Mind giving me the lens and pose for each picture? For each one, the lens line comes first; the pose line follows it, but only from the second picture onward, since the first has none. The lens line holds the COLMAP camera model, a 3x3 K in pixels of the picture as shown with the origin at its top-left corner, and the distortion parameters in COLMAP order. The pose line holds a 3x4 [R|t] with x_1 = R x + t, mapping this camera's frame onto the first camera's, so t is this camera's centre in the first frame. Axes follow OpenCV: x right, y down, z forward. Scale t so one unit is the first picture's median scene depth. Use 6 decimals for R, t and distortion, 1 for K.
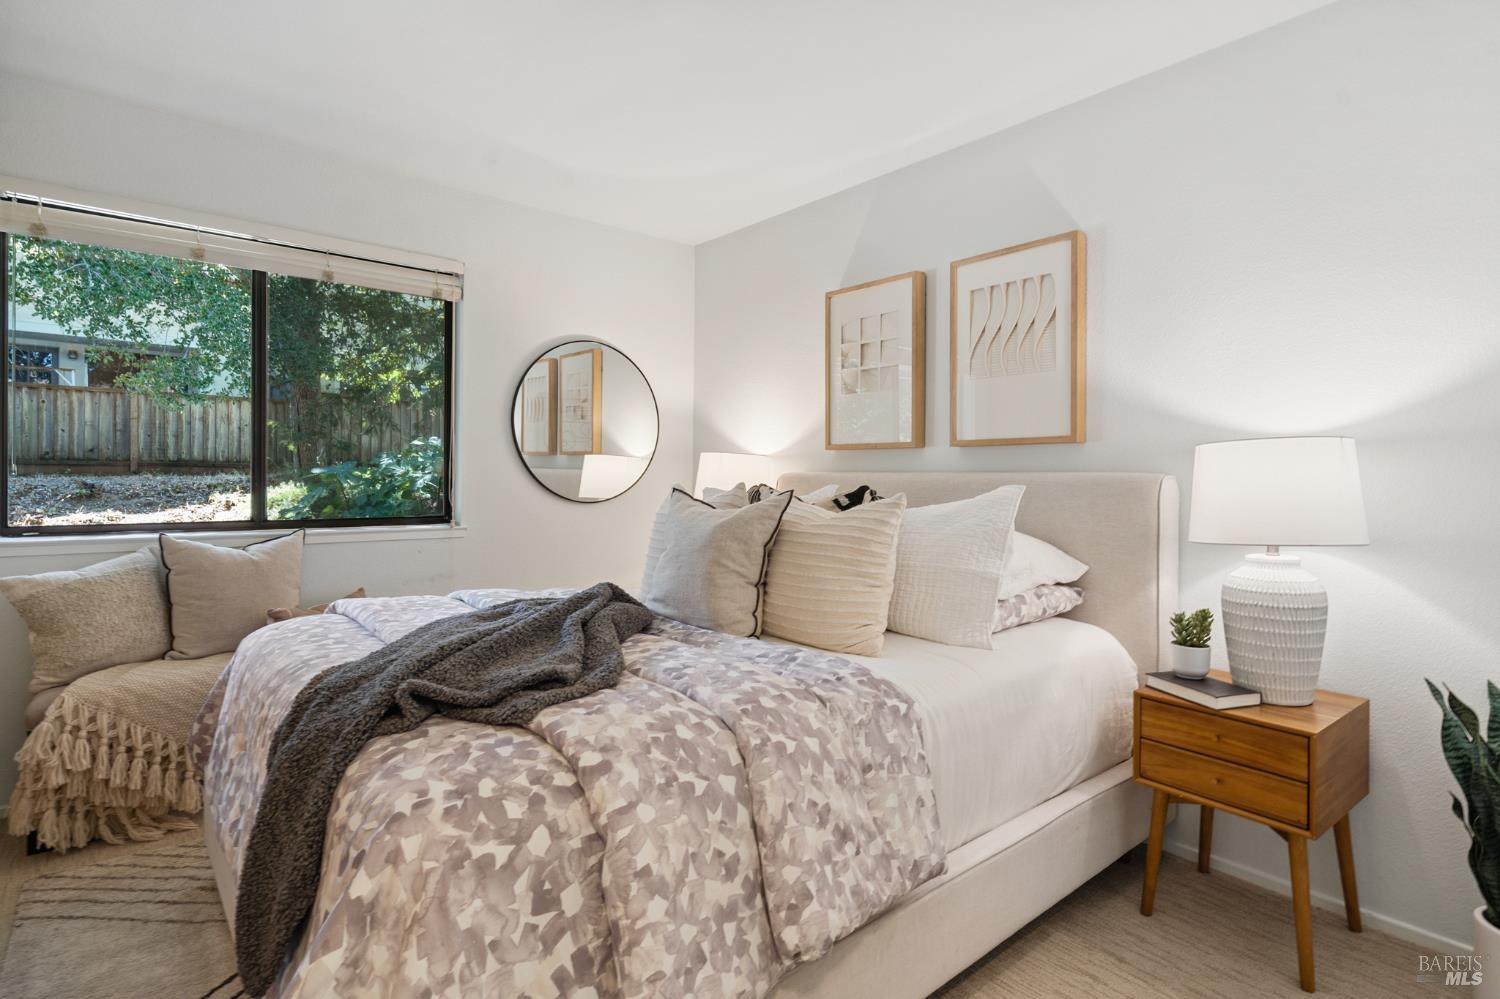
lens RADIAL K [[756.7, 0, 753.1], [0, 756.7, 490.3], [0, 0, 1]] dist [0.000900, 0.000054]
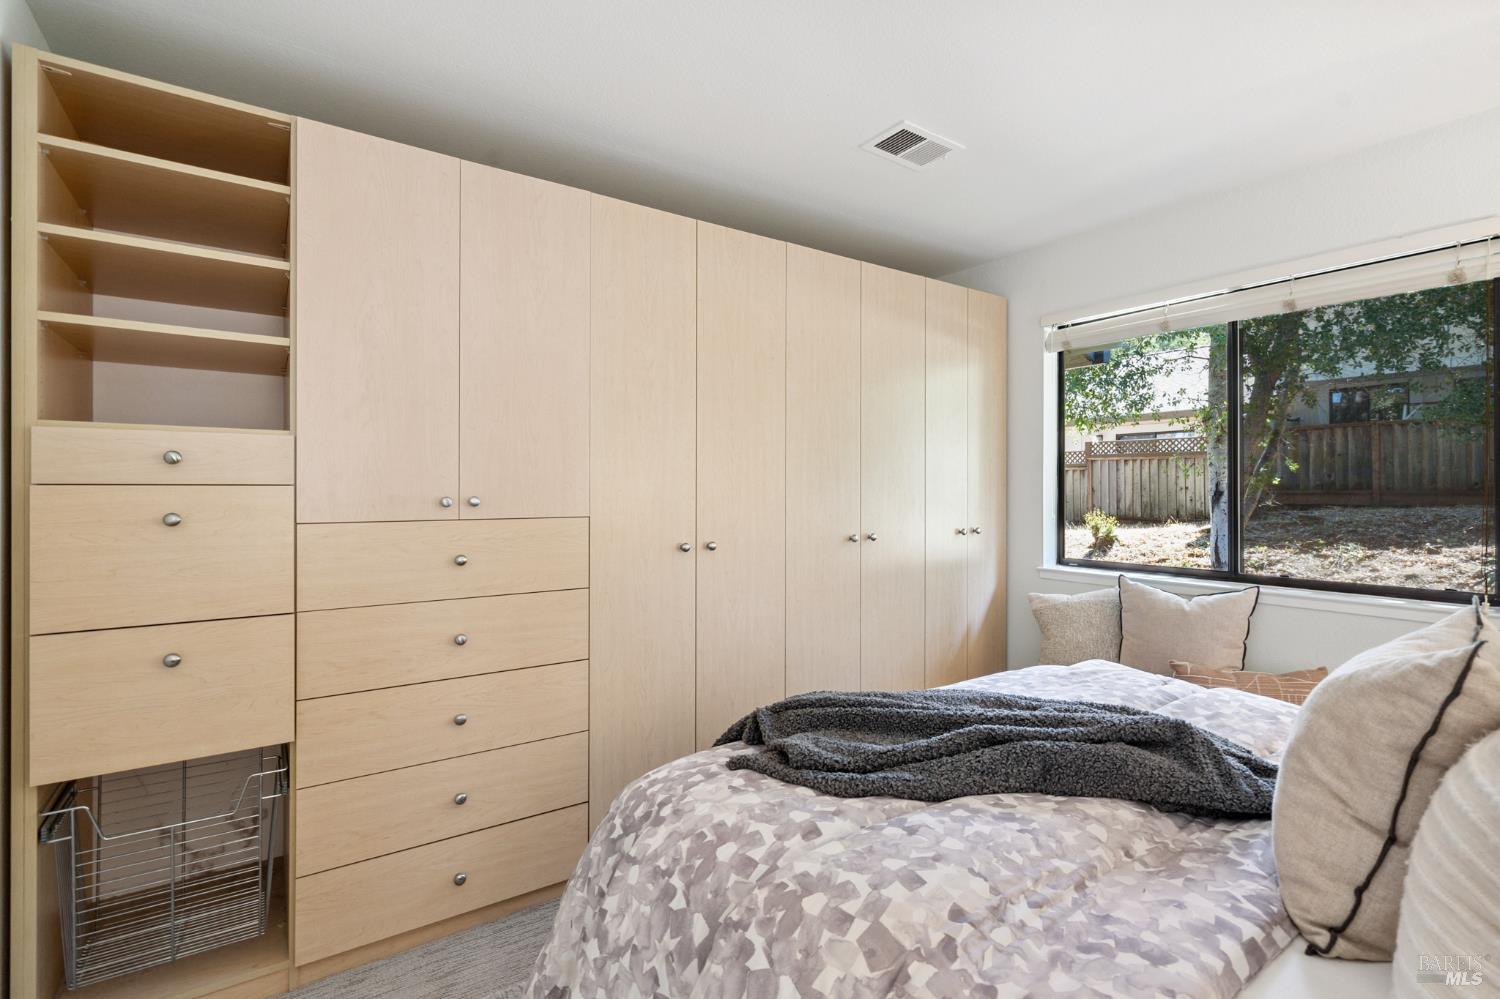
lens RADIAL K [[701.2, 0, 755.5], [0, 701.2, 493.7], [0, 0, 1]] dist [-0.003929, -0.000016]
pose [[-0.083858, -0.003536, -0.996471, 0.740909], [-0.022295, 0.999750, -0.001671, -0.113760], [0.996228, 0.022076, -0.083916, 1.073084]]
